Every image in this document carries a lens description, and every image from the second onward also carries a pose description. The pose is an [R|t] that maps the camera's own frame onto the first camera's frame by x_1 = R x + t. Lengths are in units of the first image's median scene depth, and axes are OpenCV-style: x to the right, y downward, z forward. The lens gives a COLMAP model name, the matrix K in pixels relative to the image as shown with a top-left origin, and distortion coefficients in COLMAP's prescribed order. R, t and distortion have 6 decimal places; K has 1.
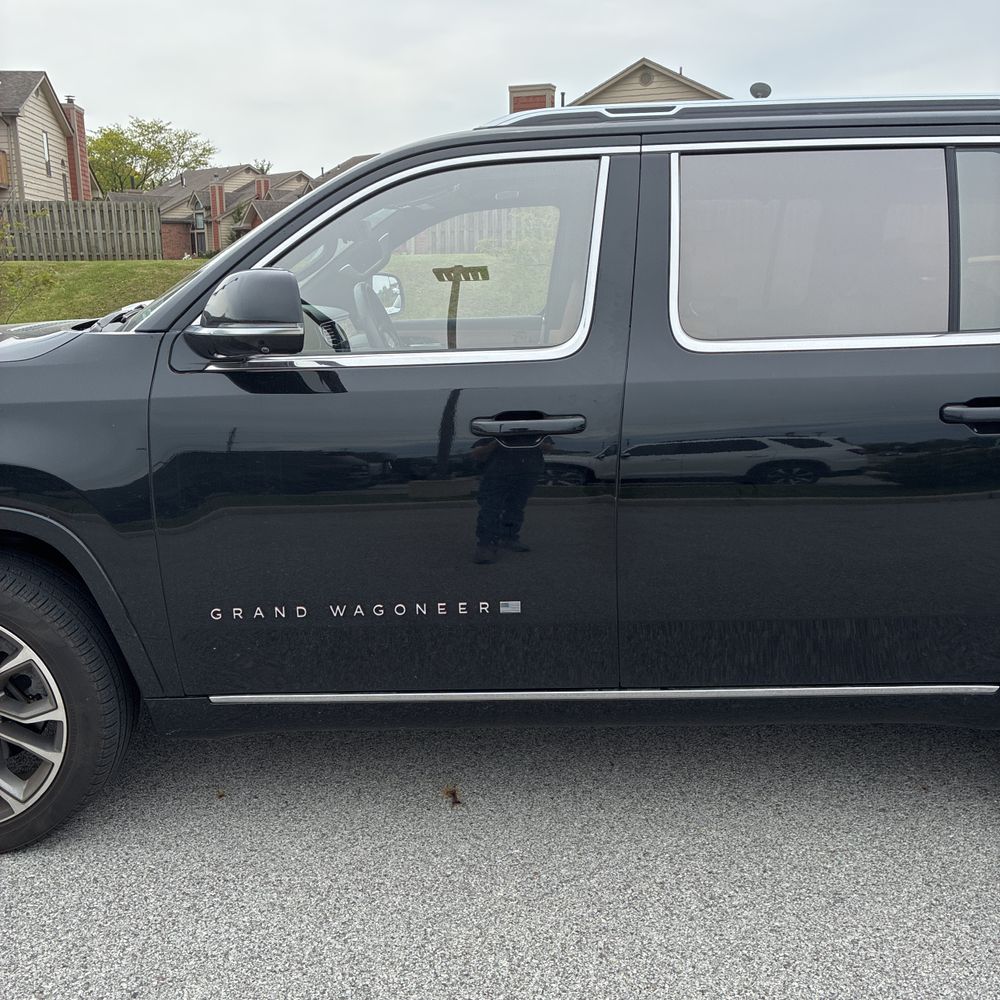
lens RADIAL K [[1016.4, 0, 490.8], [0, 1016.4, 481.4], [0, 0, 1]] dist [0.025548, 0.000000]
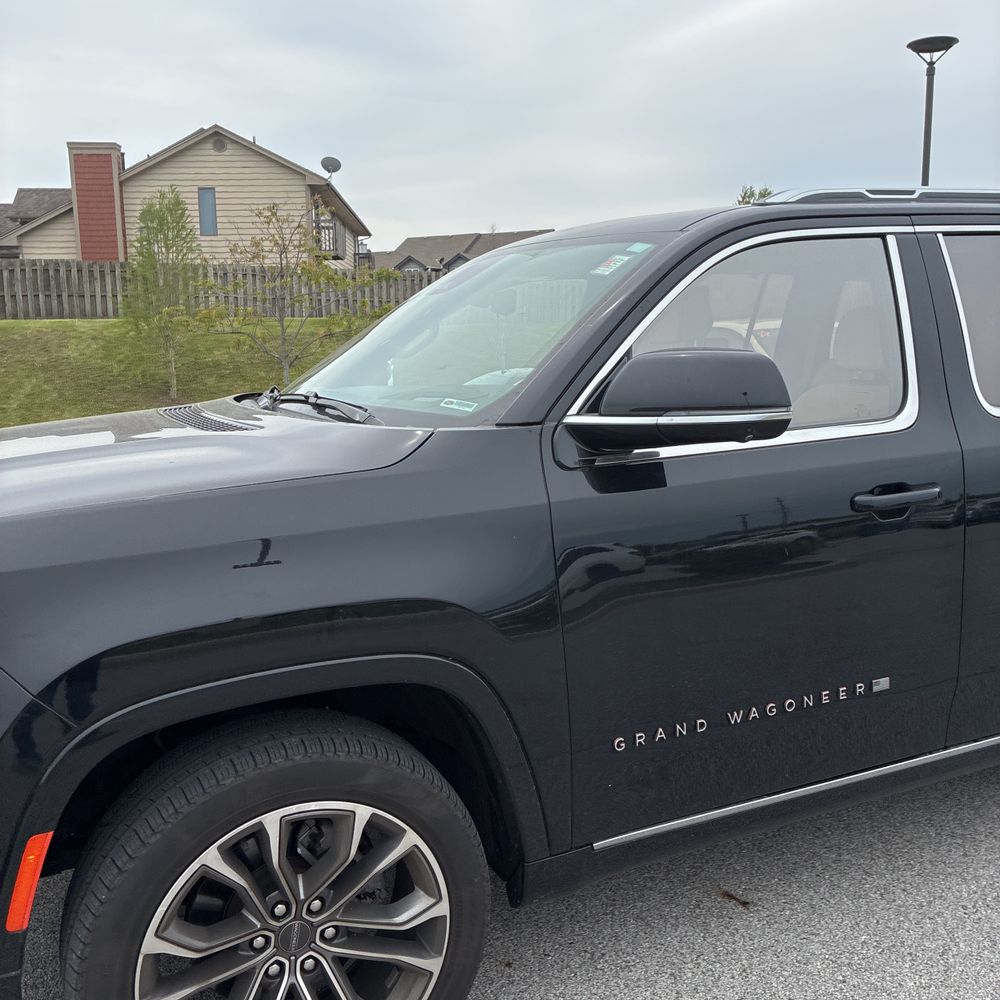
lens RADIAL K [[1016.4, 0, 471.1], [0, 1016.4, 482.6], [0, 0, 1]] dist [0.025548, 0.000000]
pose [[0.904354, -0.071821, 0.420696, -0.720746], [0.096798, 0.994567, -0.038291, -0.068763], [-0.415660, 0.075351, 0.906393, 0.249807]]
